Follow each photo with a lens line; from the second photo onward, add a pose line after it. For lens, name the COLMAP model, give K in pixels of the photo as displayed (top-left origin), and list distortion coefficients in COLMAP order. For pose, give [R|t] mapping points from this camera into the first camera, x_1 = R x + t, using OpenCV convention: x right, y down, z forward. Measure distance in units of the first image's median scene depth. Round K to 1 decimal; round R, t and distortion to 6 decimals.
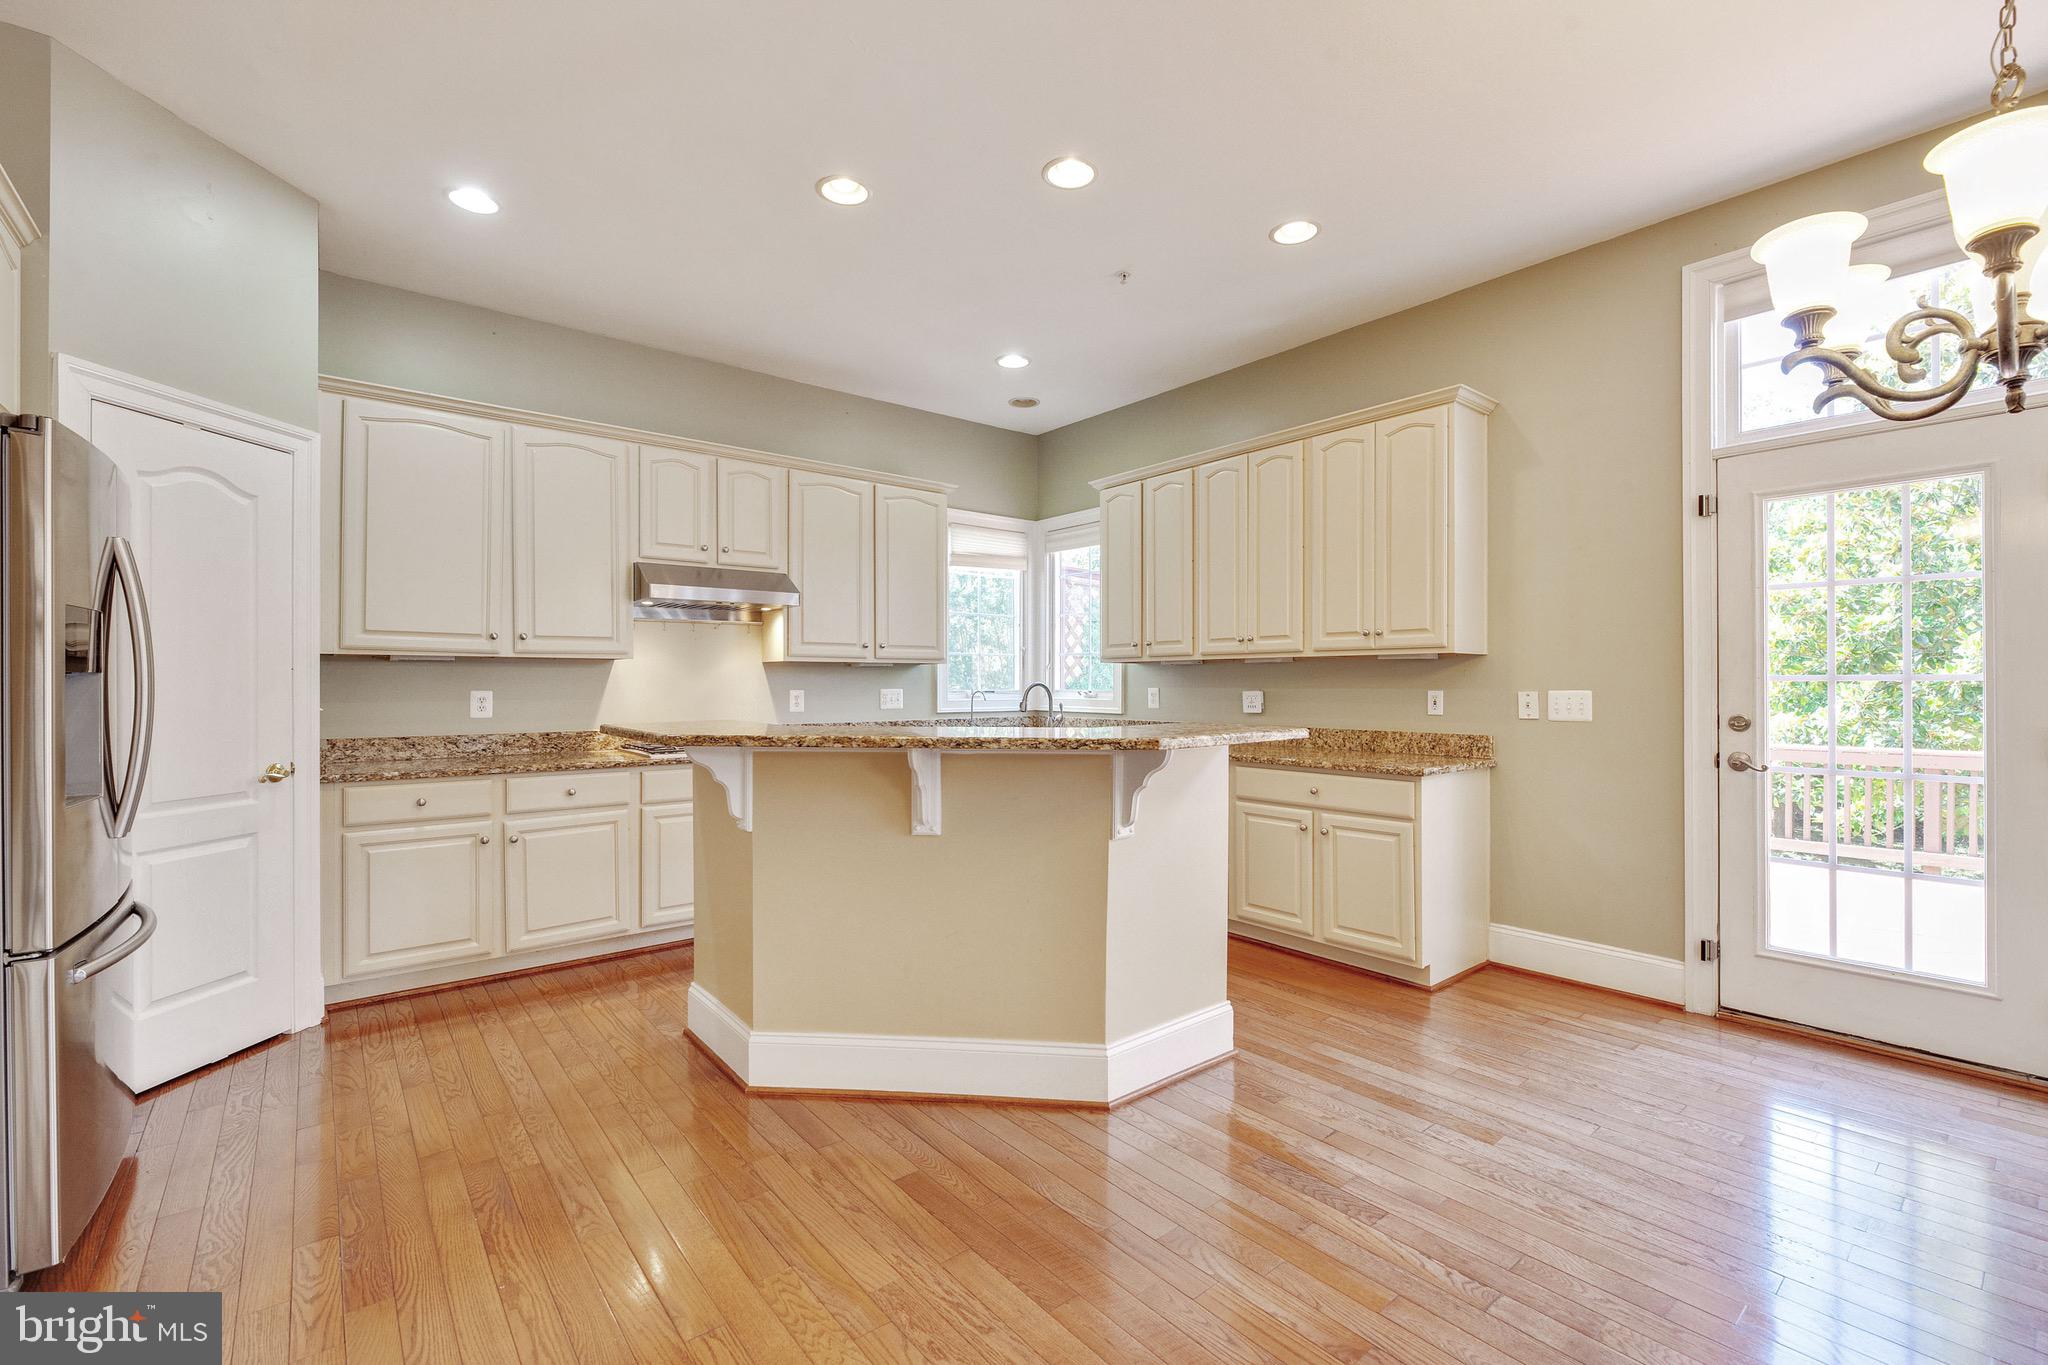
lens RADIAL K [[877.1, 0, 1031.0], [0, 877.1, 684.3], [0, 0, 1]] dist [-0.001721, -0.001374]
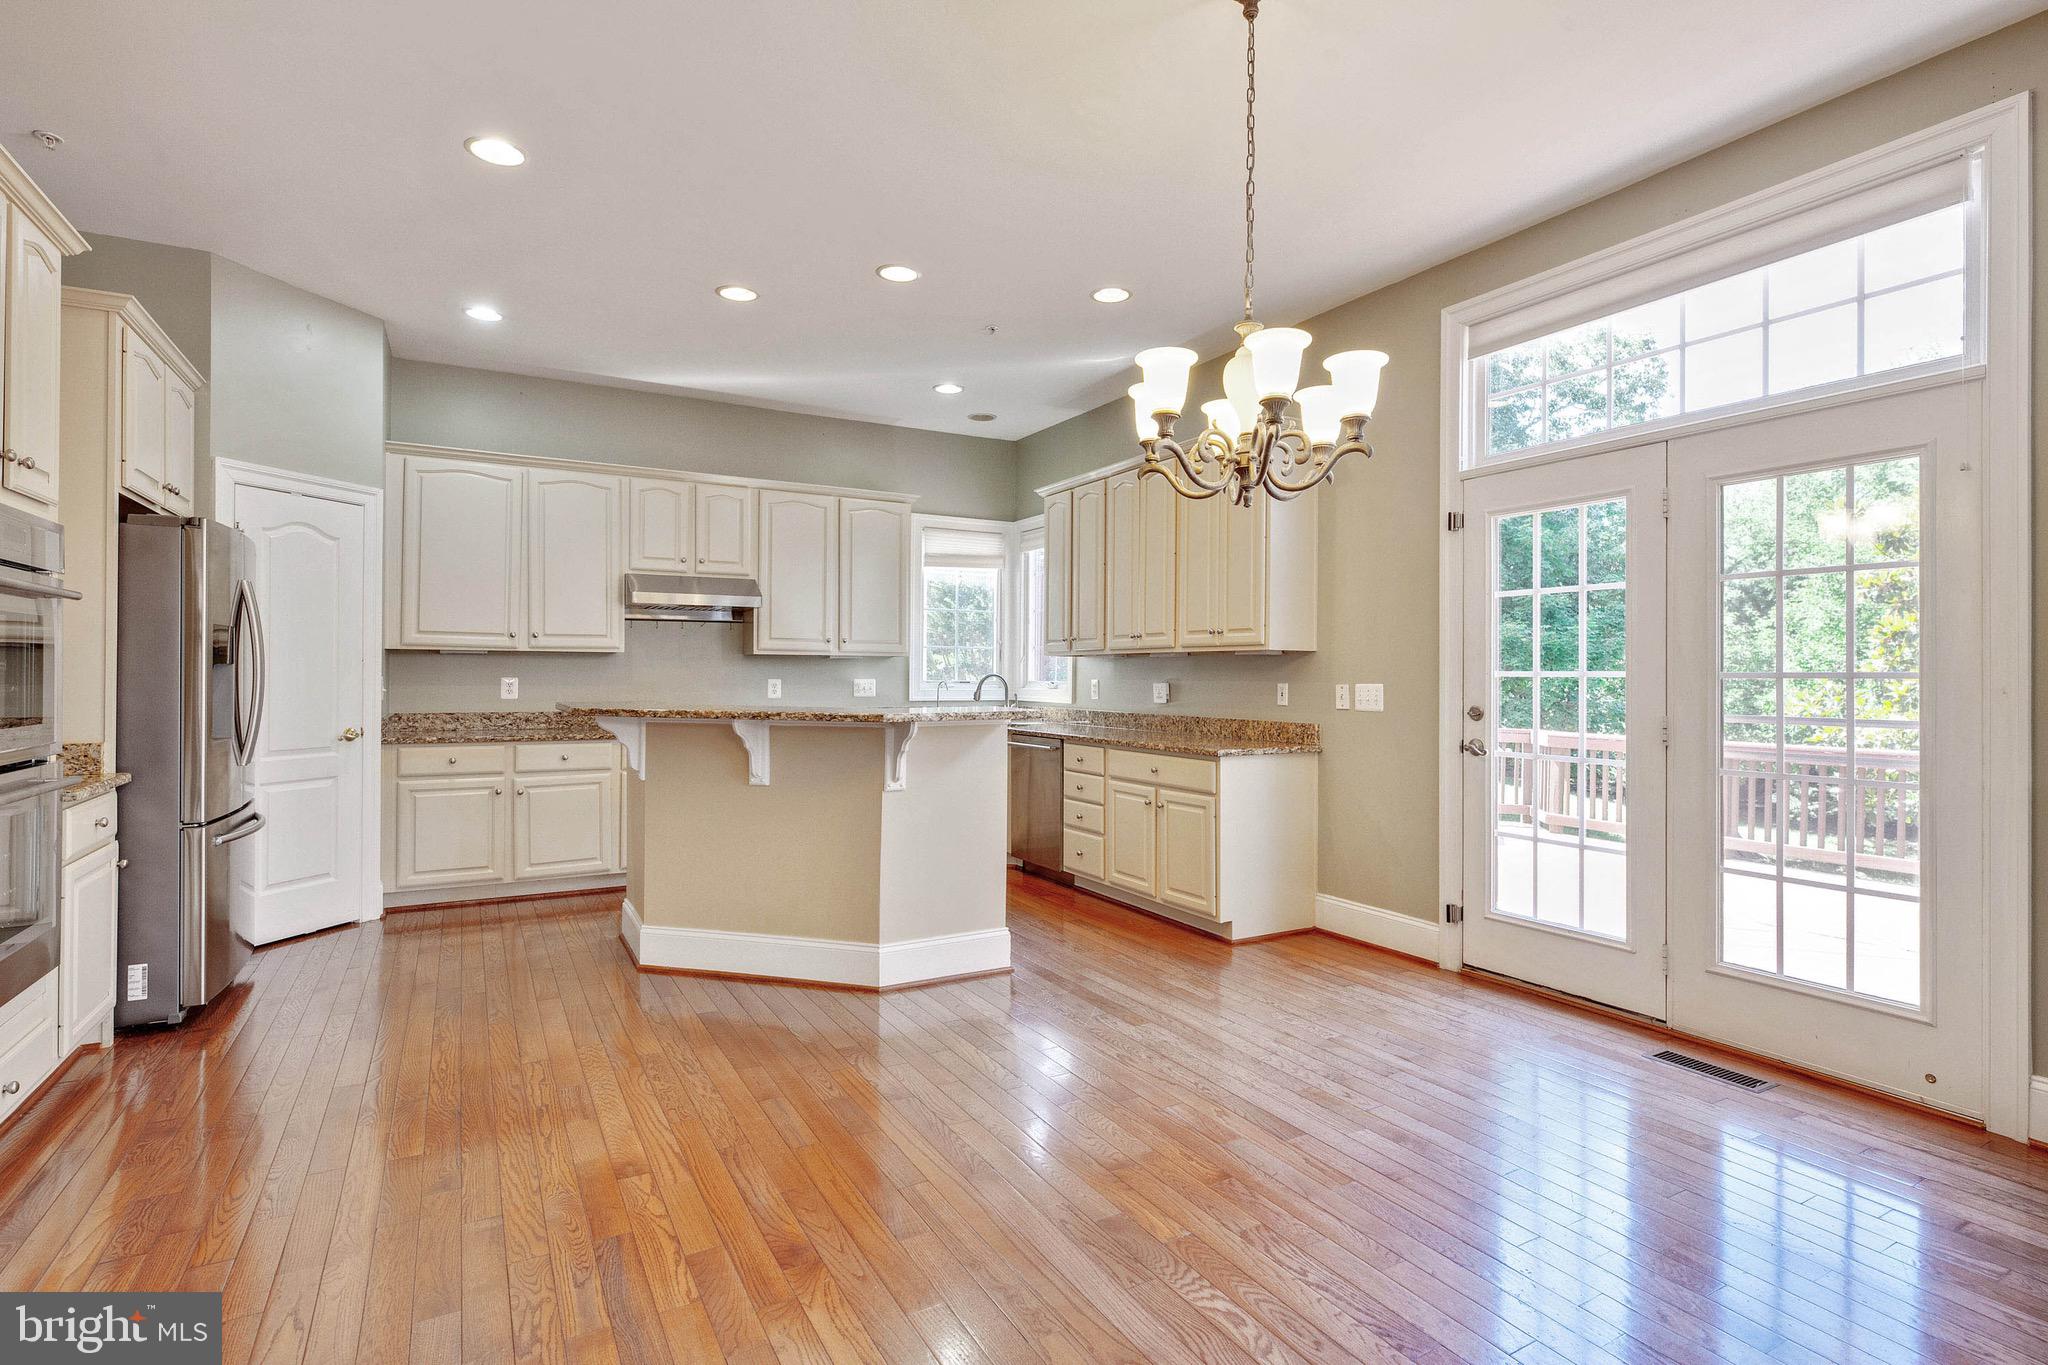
lens RADIAL K [[1005.7, 0, 1030.4], [0, 1005.7, 673.0], [0, 0, 1]] dist [0.001710, 0.001081]
pose [[0.985247, 0.006412, -0.171016, 0.445791], [-0.006881, 0.999974, -0.002149, -0.001358], [0.170998, 0.003294, 0.985266, -0.369533]]
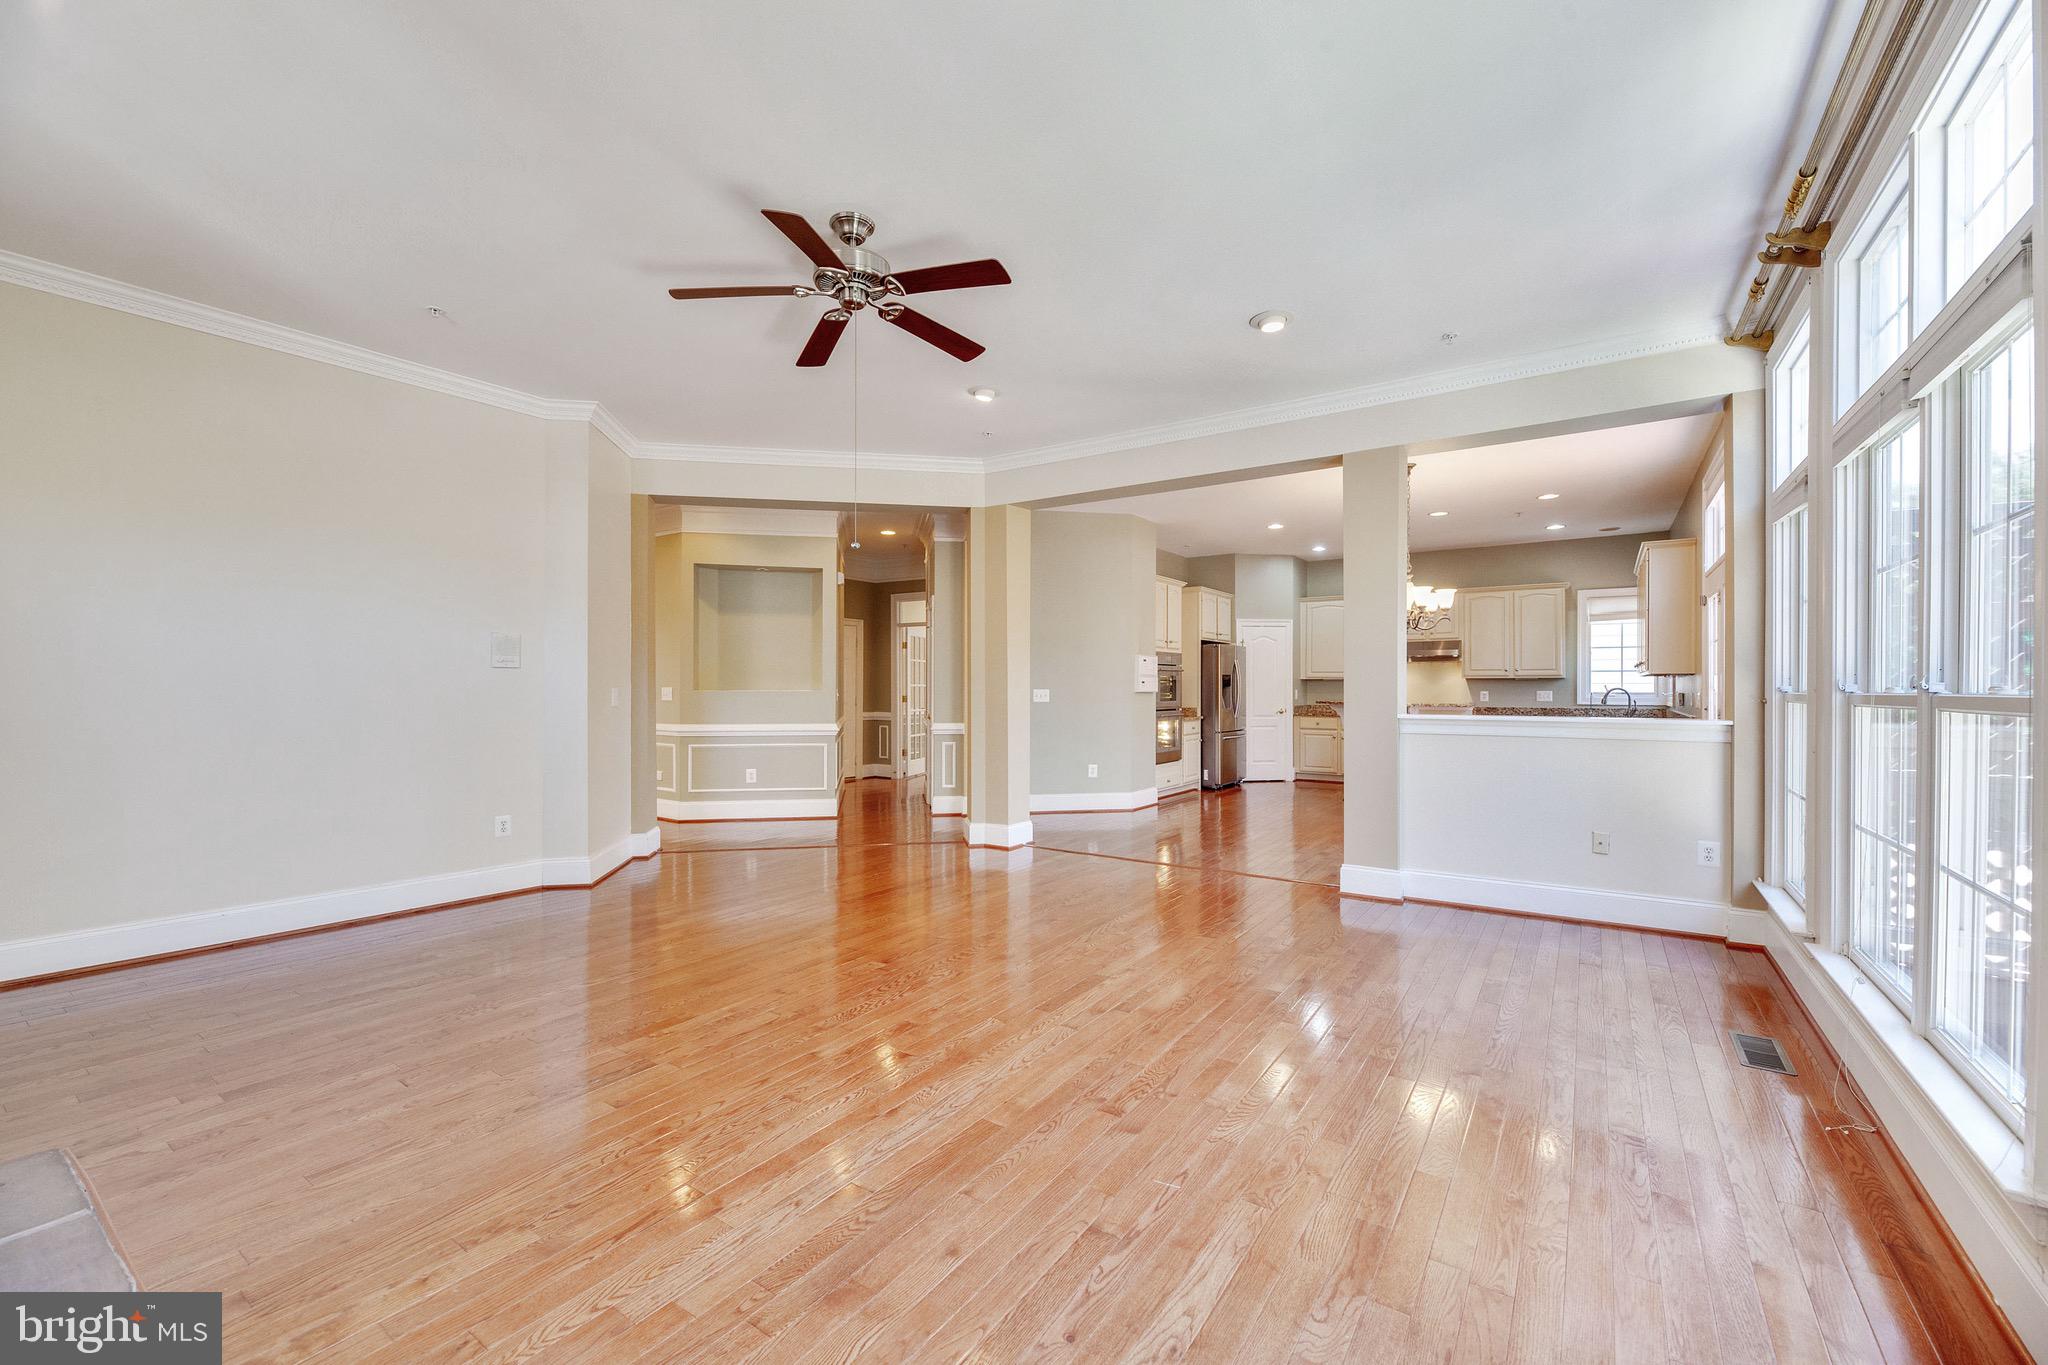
lens RADIAL K [[832.0, 0, 1018.3], [0, 832.0, 689.1], [0, 0, 1]] dist [-0.001843, 0.000157]
pose [[0.268177, 0.004021, -0.963361, 2.149584], [-0.001274, 0.999992, 0.003819, -0.007378], [0.963369, 0.000203, 0.268180, -0.999609]]
